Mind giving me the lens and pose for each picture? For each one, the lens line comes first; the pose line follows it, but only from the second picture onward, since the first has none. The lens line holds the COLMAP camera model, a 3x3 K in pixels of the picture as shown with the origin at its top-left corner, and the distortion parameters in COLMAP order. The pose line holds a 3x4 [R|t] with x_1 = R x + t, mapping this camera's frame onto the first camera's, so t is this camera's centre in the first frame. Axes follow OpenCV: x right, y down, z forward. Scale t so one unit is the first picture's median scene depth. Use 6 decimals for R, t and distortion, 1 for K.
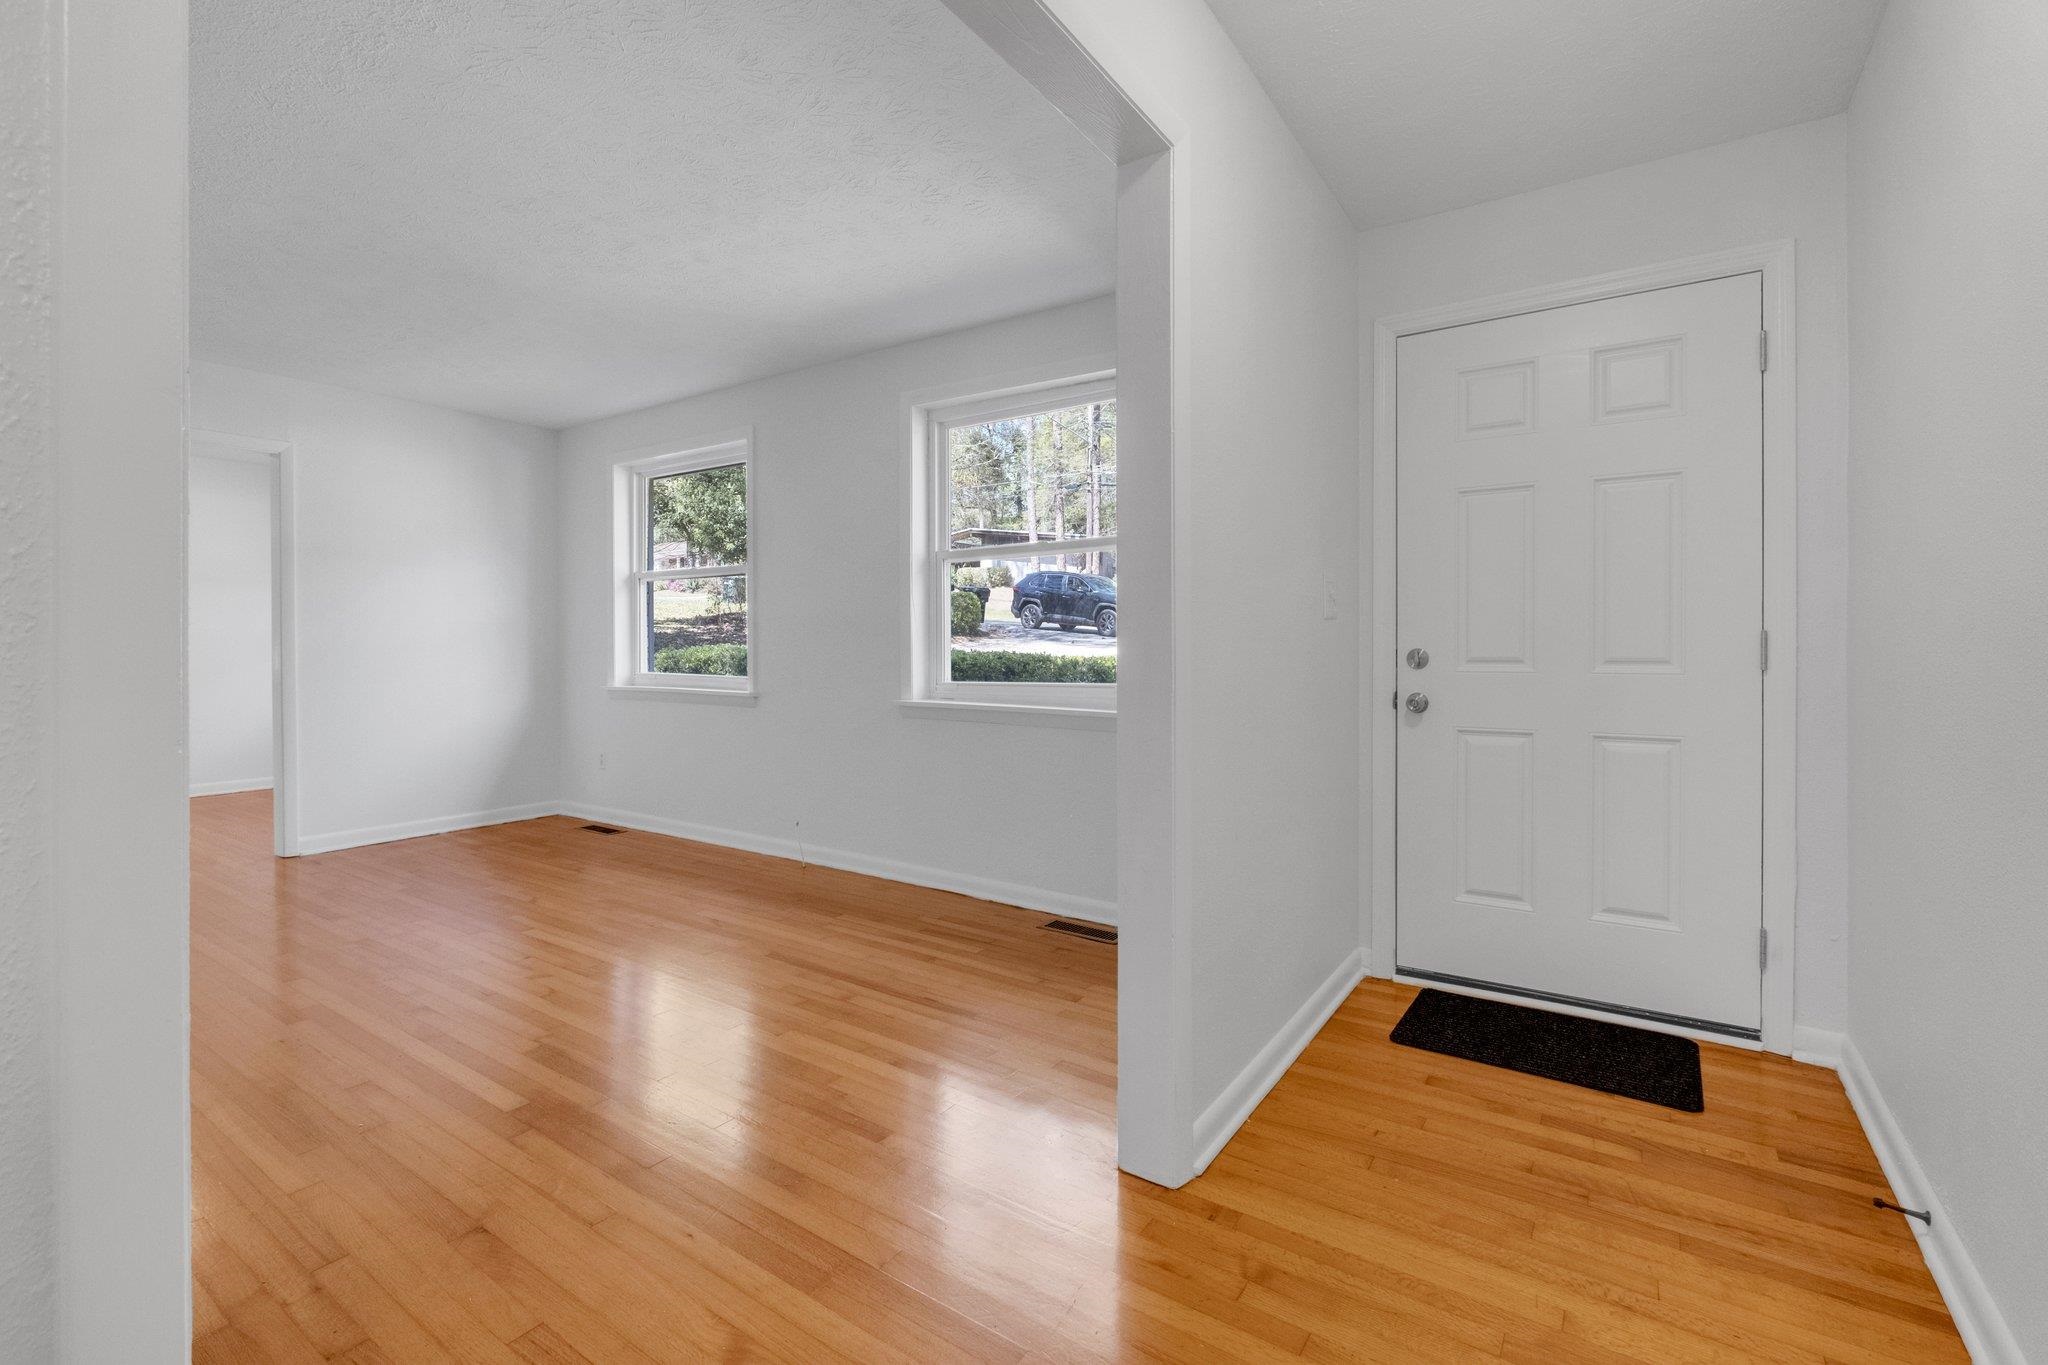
lens RADIAL K [[892.3, 0, 1000.8], [0, 892.3, 651.7], [0, 0, 1]] dist [0.001830, 0.000595]
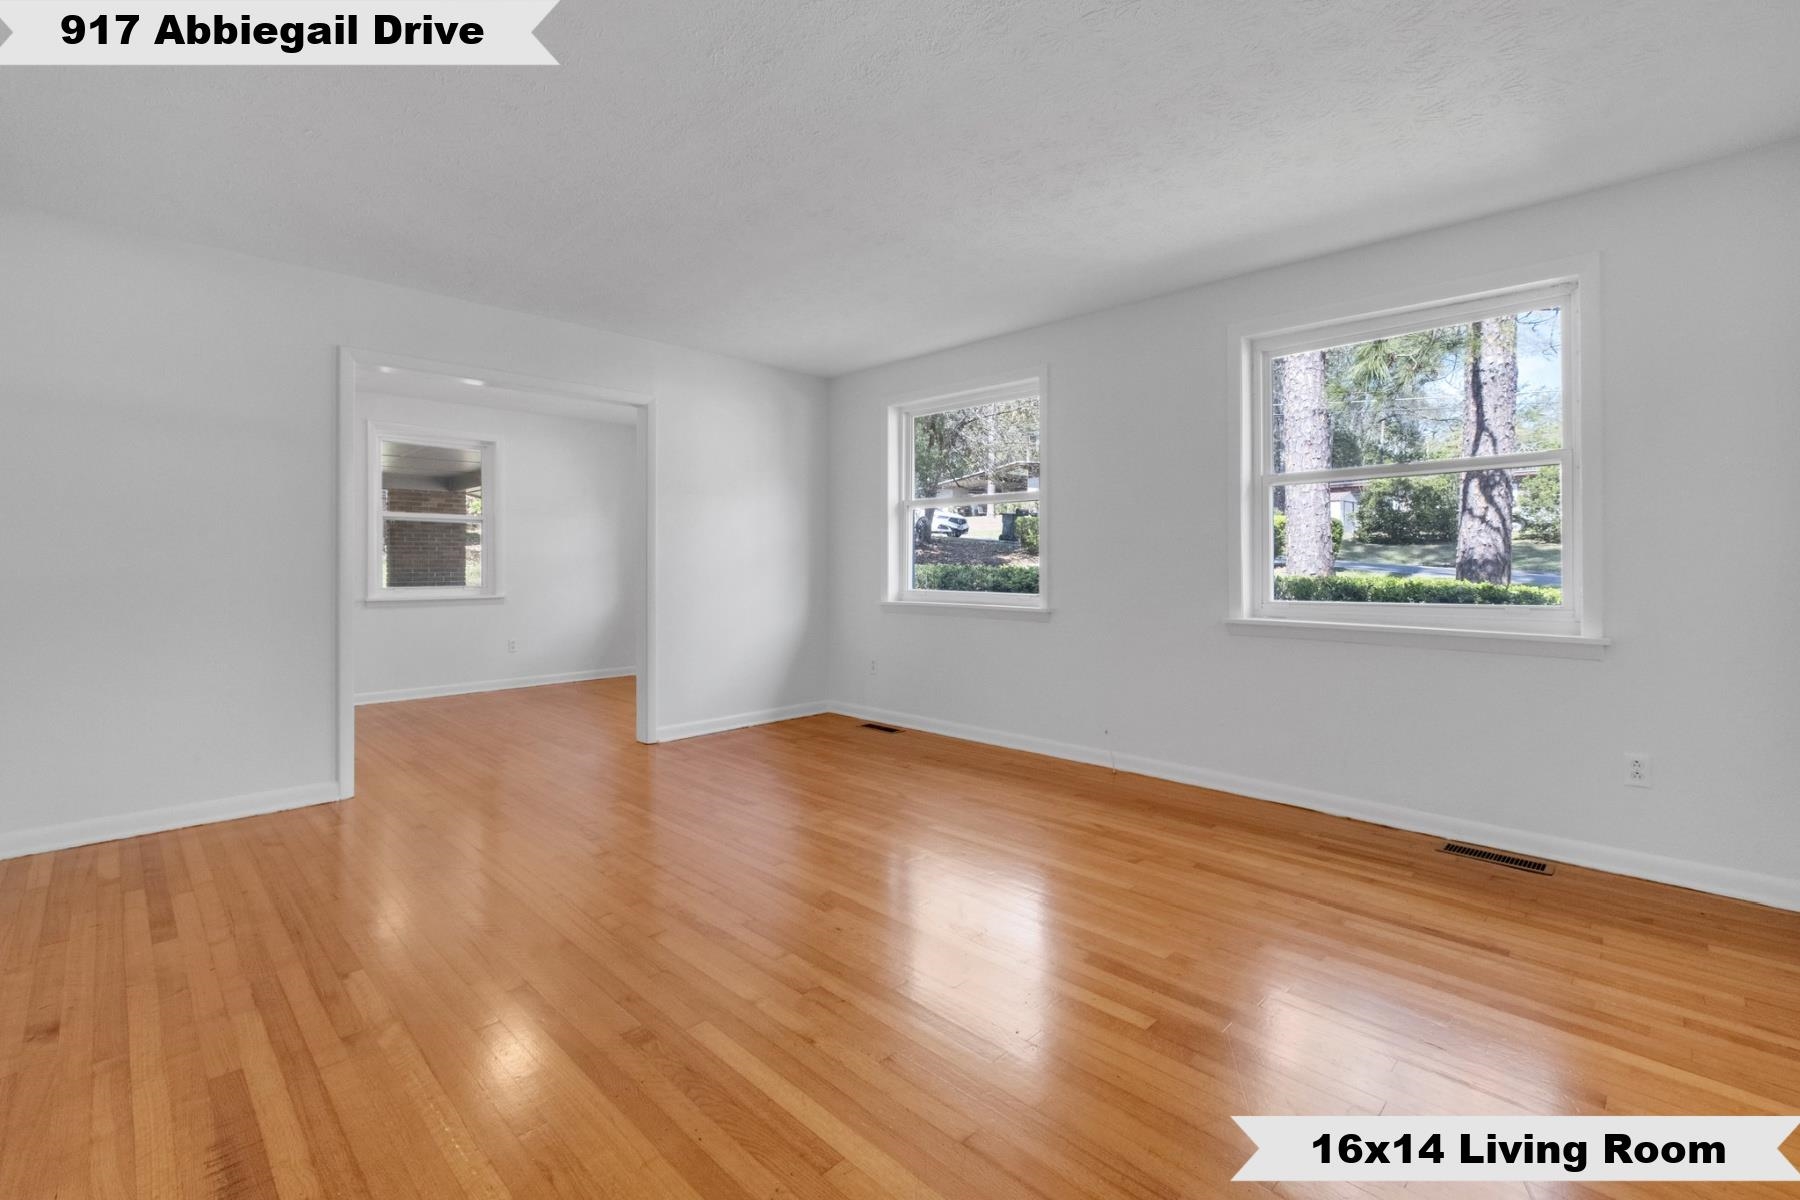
lens RADIAL K [[784.2, 0, 934.6], [0, 784.2, 561.1], [0, 0, 1]] dist [0.001830, 0.000595]
pose [[0.986863, -0.000602, -0.161556, -0.290104], [-0.000977, 0.999953, -0.009692, -0.003394], [0.161554, 0.009722, 0.986816, 0.034976]]
